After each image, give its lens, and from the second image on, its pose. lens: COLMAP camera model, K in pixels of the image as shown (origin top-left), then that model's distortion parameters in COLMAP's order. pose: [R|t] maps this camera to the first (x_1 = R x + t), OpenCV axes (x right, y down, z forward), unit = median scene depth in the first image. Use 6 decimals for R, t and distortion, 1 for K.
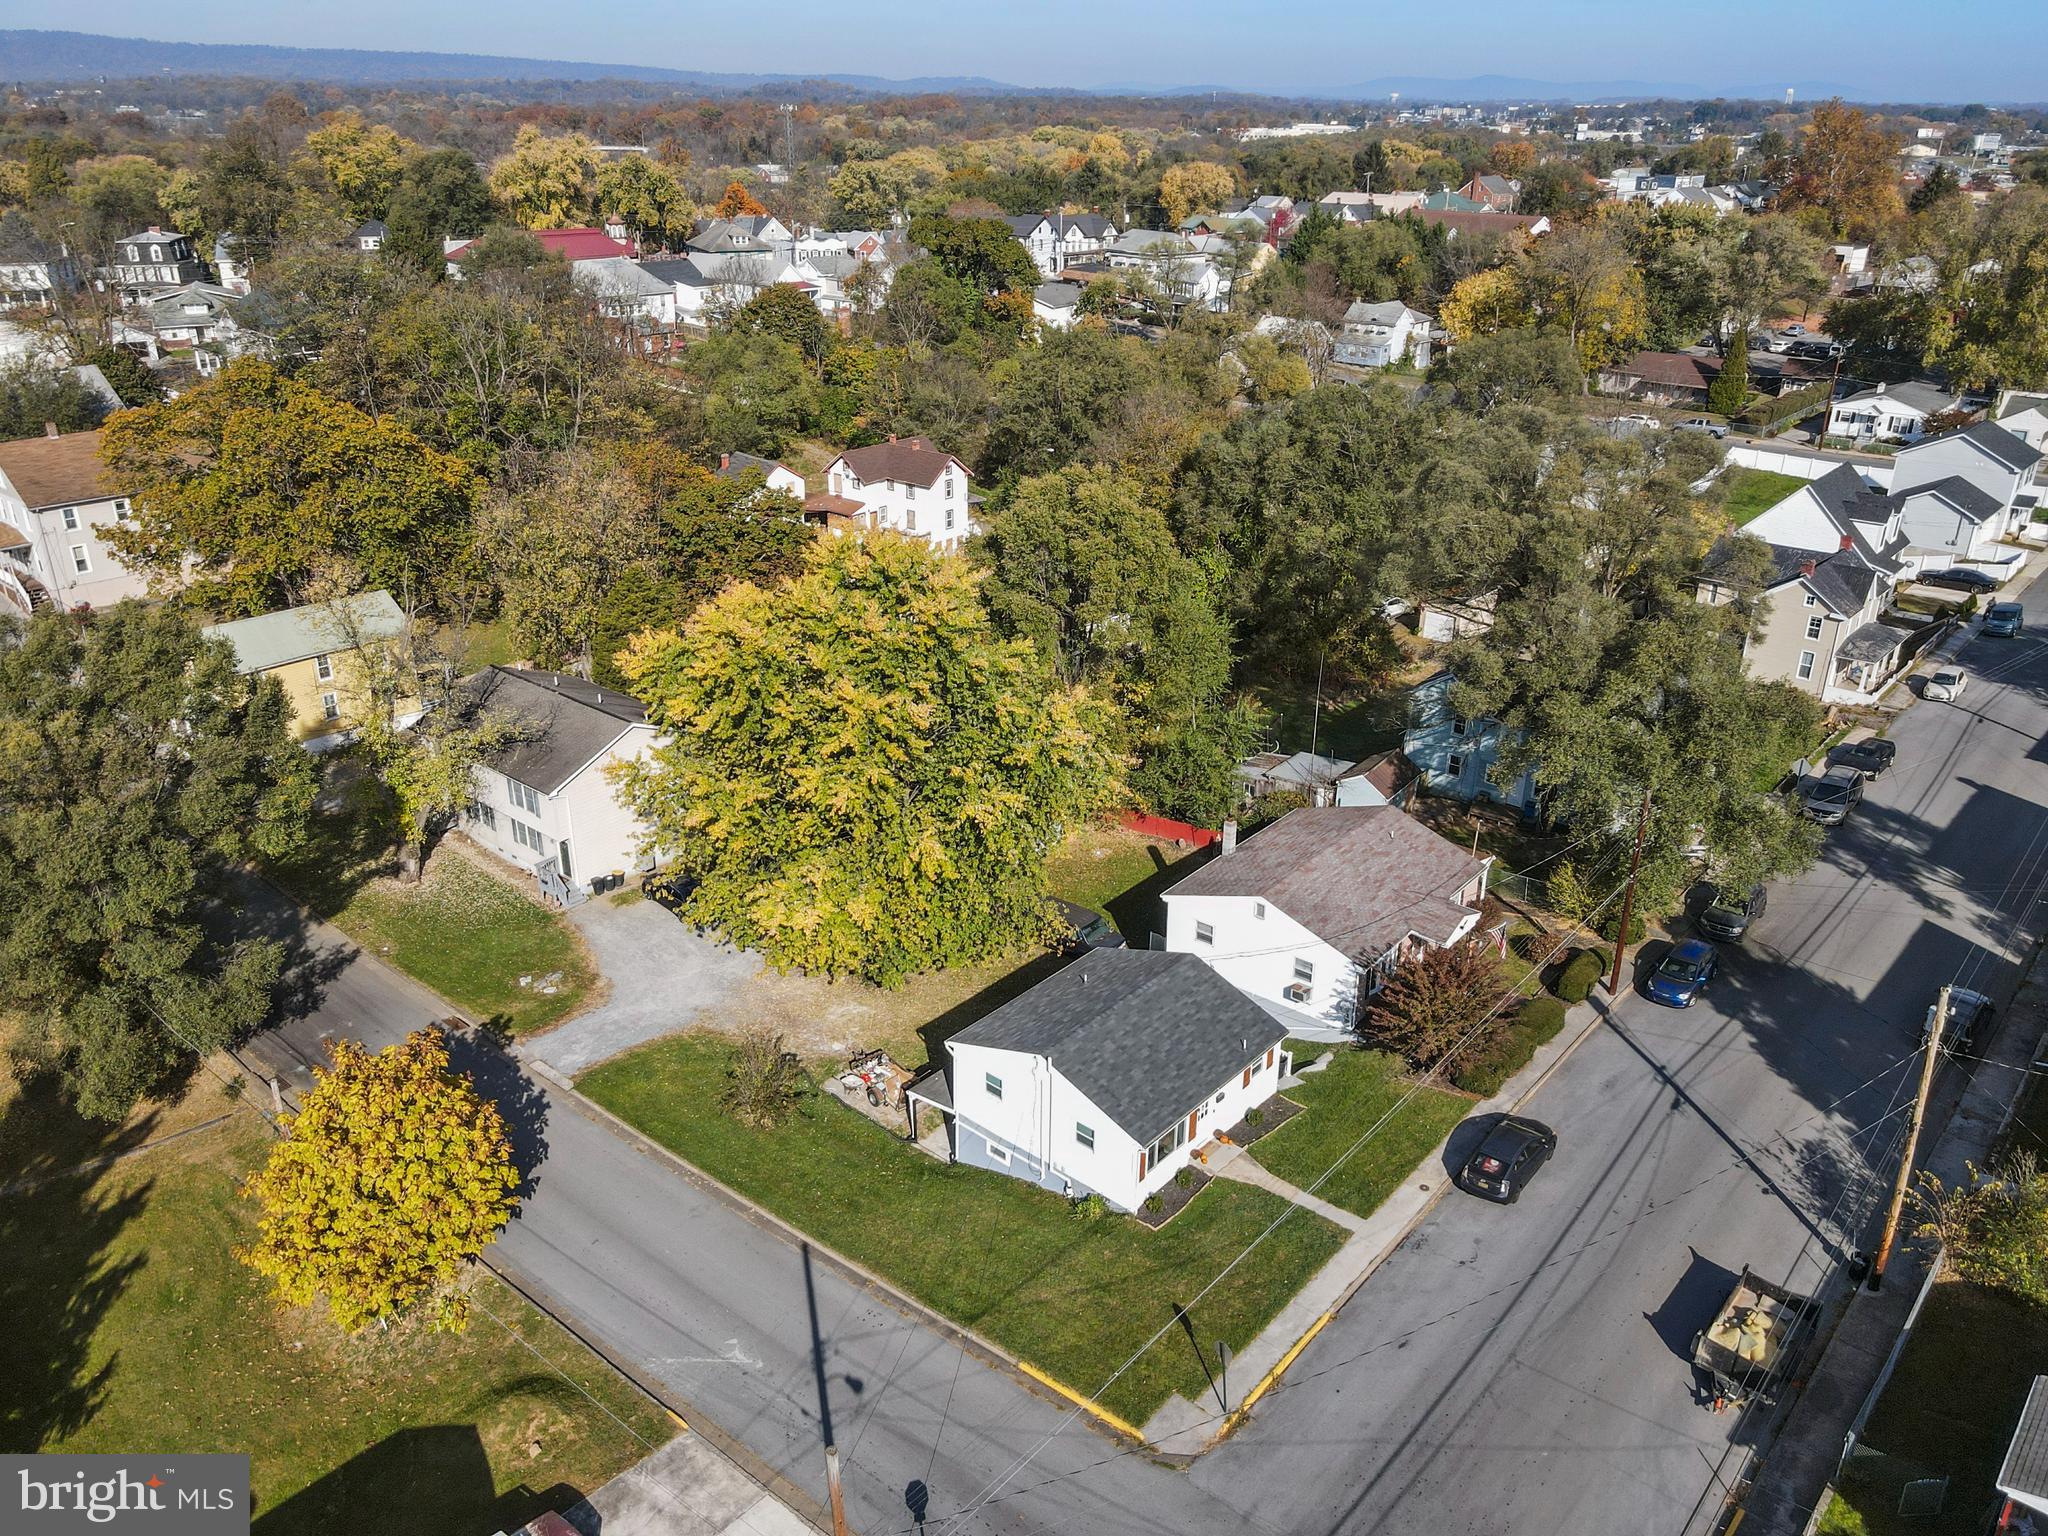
lens RADIAL K [[1492.6, 0, 1024.0], [0, 1492.6, 768.0], [0, 0, 1]] dist [-0.014440, 0.036578]
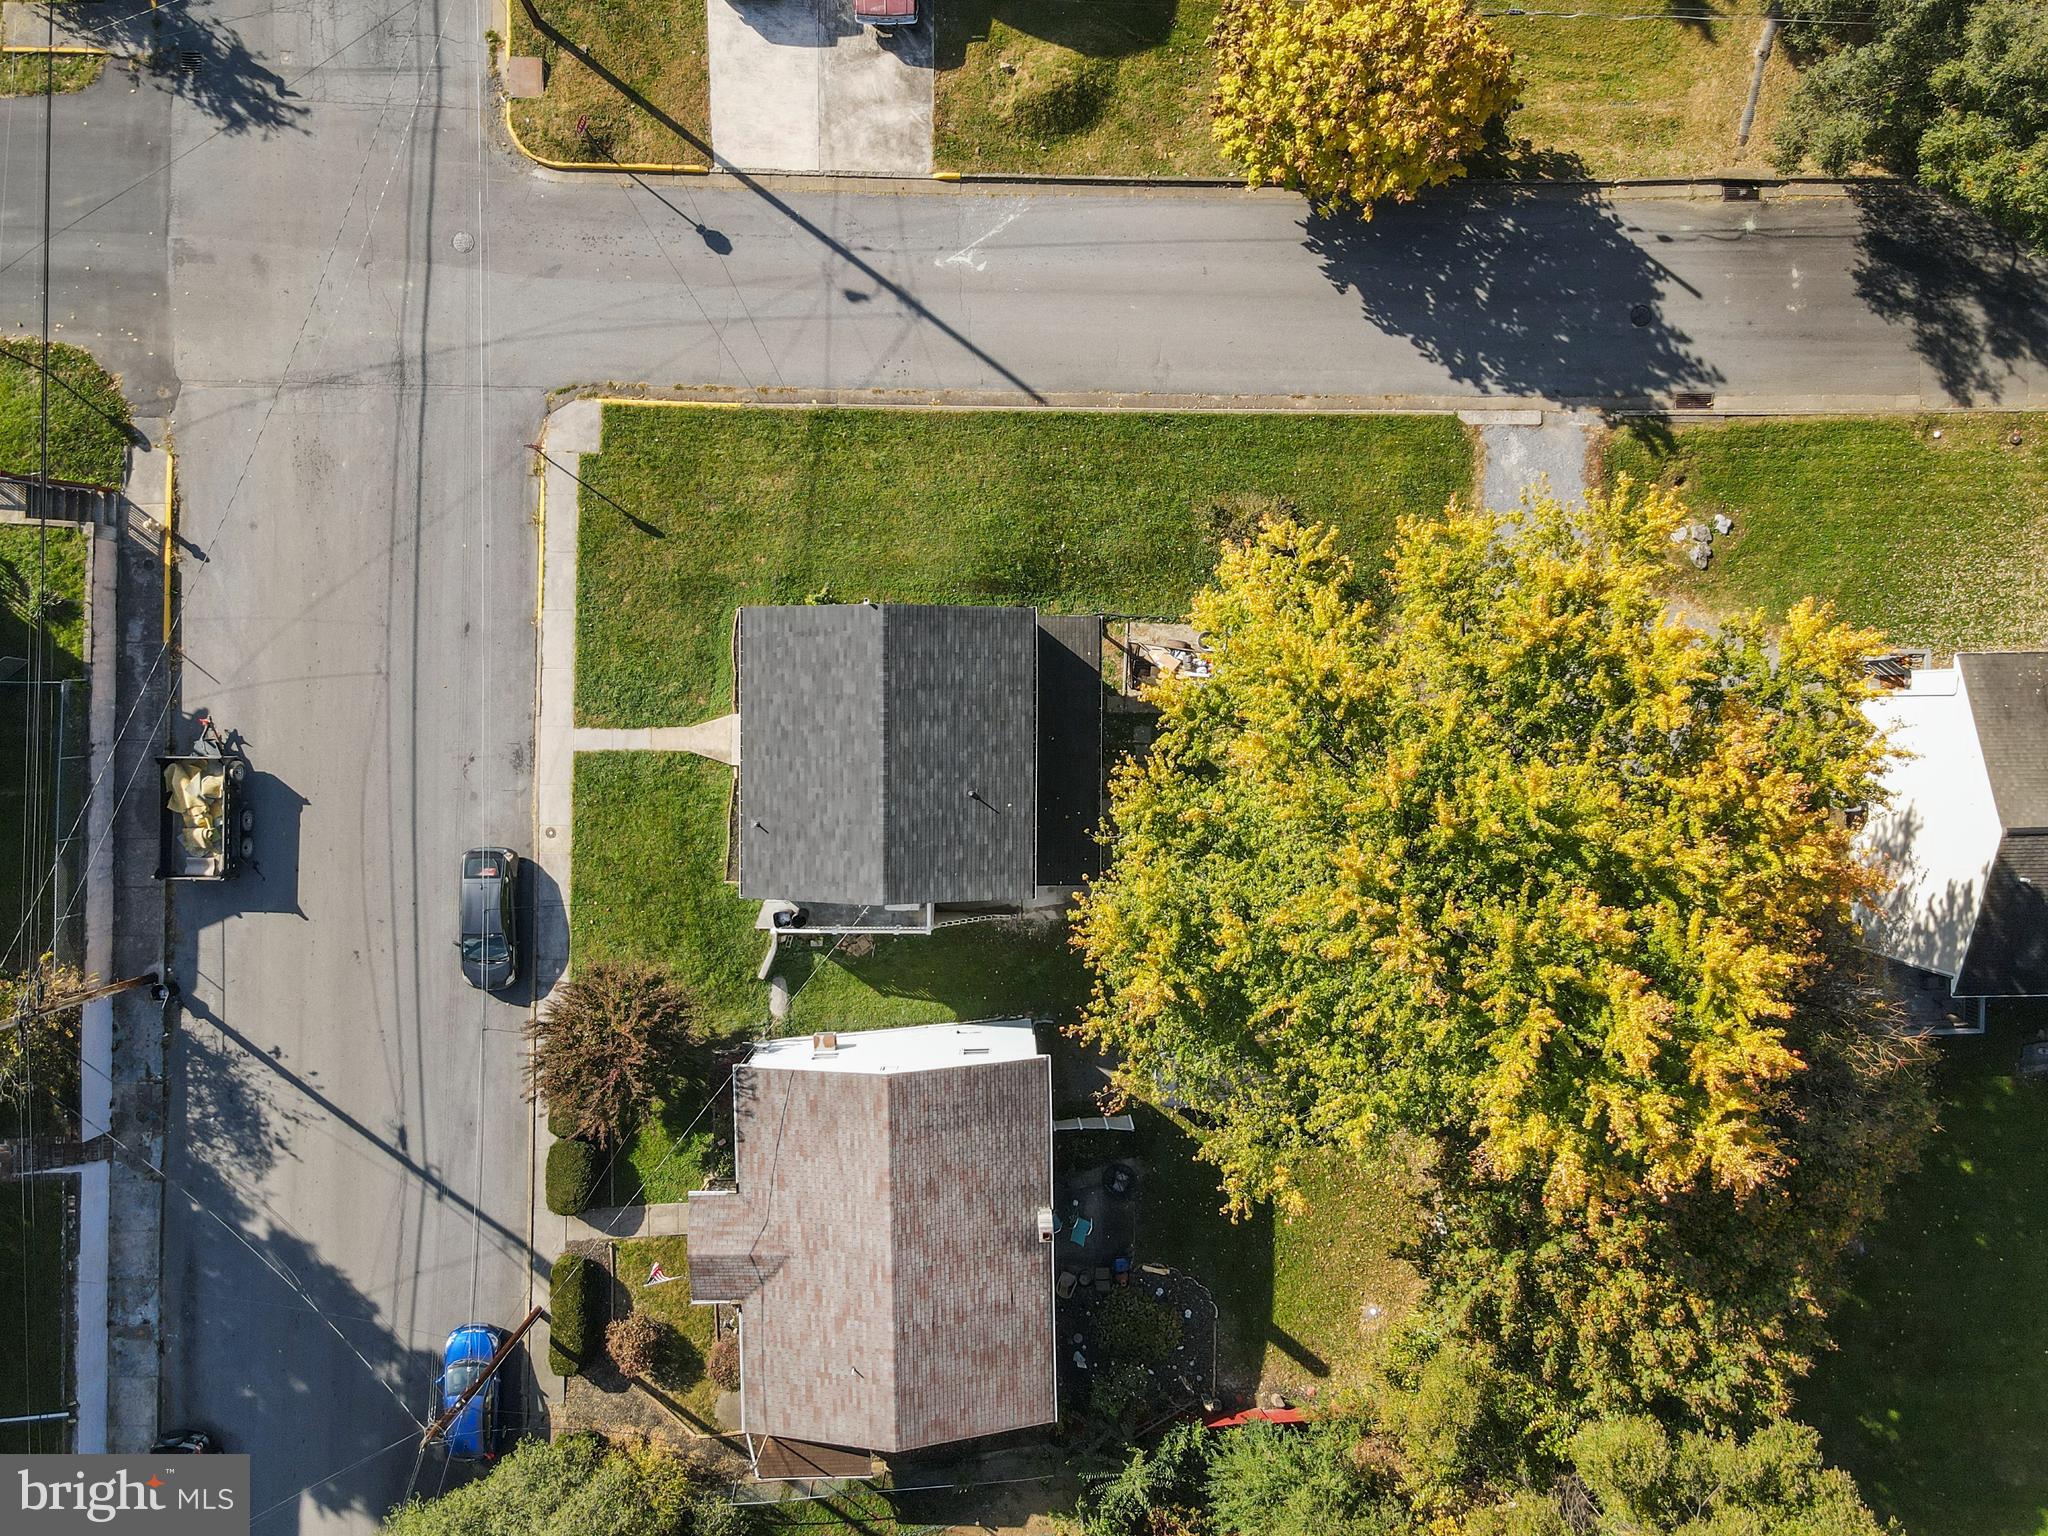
lens RADIAL K [[1505.5, 0, 1030.5], [0, 1505.5, 767.3], [0, 0, 1]] dist [0.005498, 0.011074]
pose [[-0.750747, 0.660348, 0.017890, -0.005294], [-0.275011, -0.337053, 0.900425, -0.568827], [0.600624, 0.671071, 0.434644, 0.639809]]
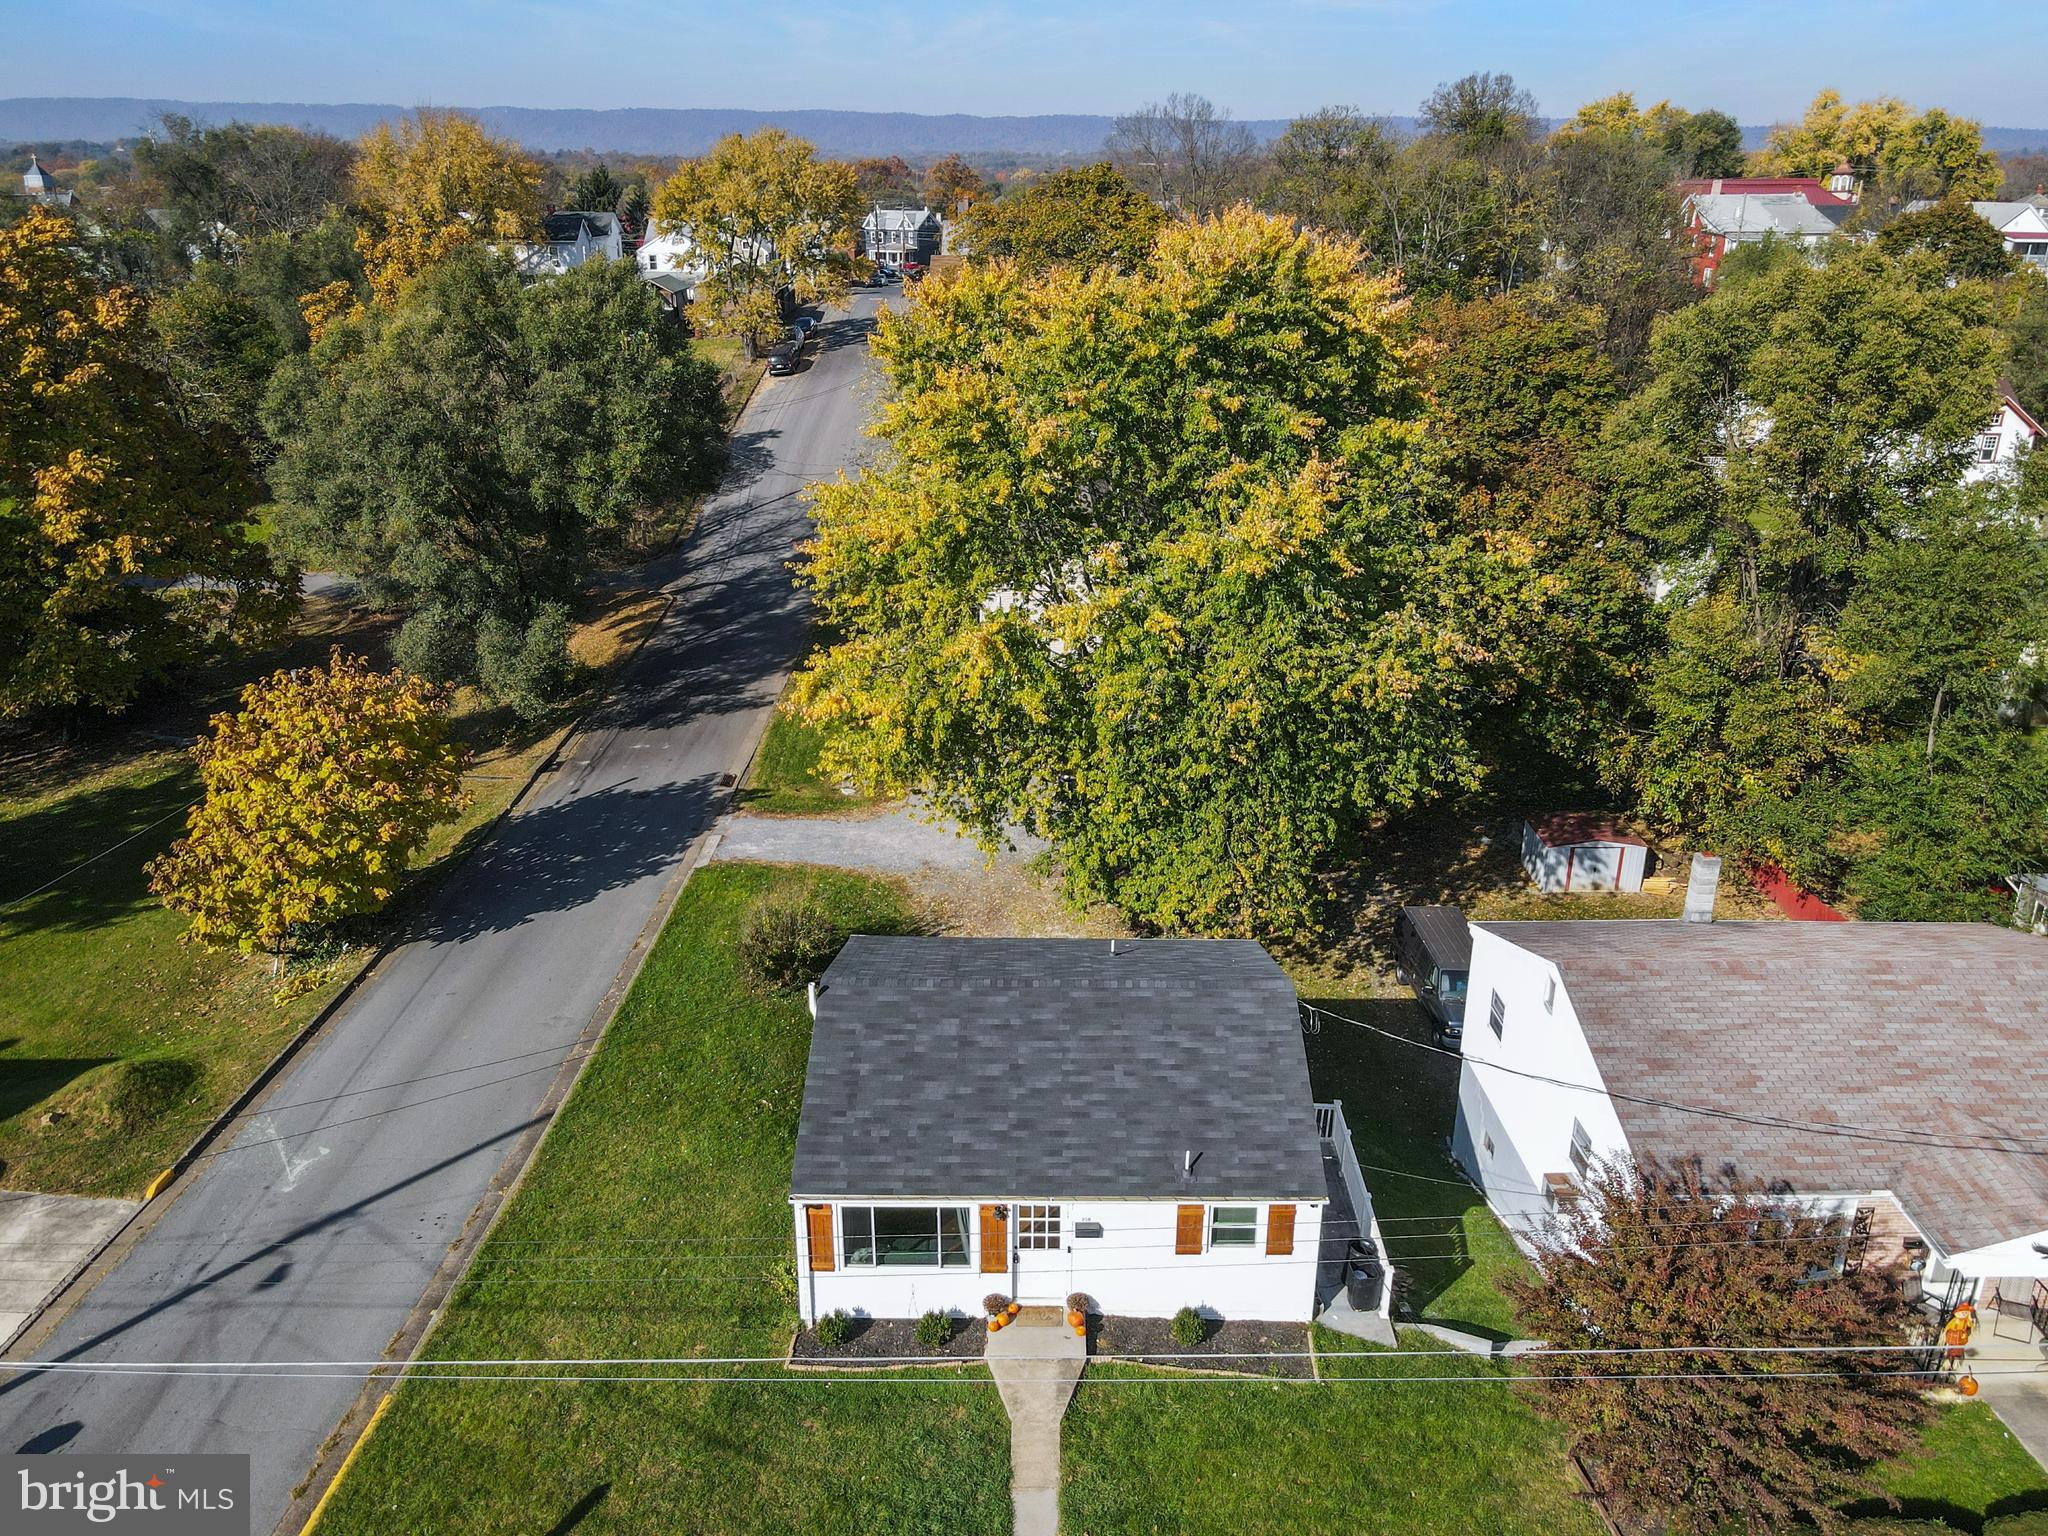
lens RADIAL K [[1496.5, 0, 1024.0], [0, 1496.5, 768.0], [0, 0, 1]] dist [0.007301, 0.031661]
pose [[0.655294, 0.278735, -0.702066, 0.374810], [-0.310534, 0.946664, 0.085999, 0.040862], [0.688591, 0.161660, 0.706900, 0.561827]]
